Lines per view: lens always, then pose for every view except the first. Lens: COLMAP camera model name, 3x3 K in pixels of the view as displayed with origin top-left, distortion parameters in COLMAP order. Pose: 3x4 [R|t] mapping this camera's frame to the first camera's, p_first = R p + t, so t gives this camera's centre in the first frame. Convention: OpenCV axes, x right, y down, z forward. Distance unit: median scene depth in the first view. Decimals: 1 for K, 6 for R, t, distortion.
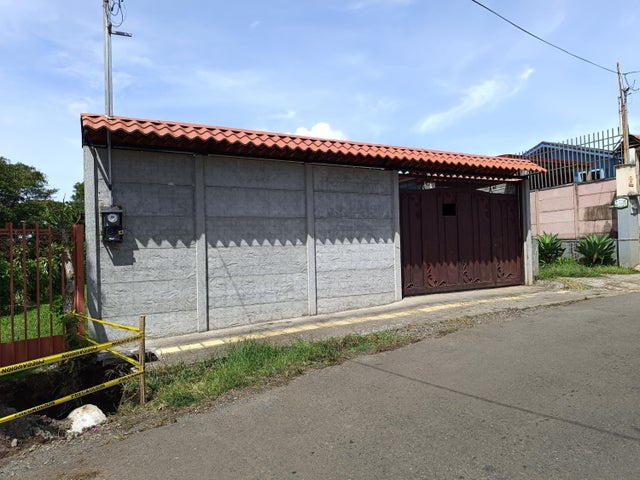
lens RADIAL K [[445.9, 0, 320.7], [0, 445.9, 236.4], [0, 0, 1]] dist [0.057384, -0.072456]
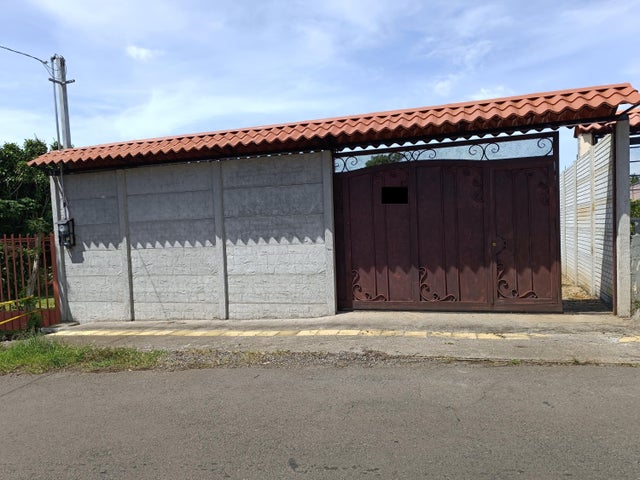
lens RADIAL K [[445.9, 0, 316.2], [0, 445.9, 241.3], [0, 0, 1]] dist [0.057384, -0.072456]
pose [[0.691896, 0.017094, -0.721795, 0.822859], [0.042581, 0.997013, 0.064428, -0.044867], [0.720740, -0.075312, 0.689102, 0.497716]]
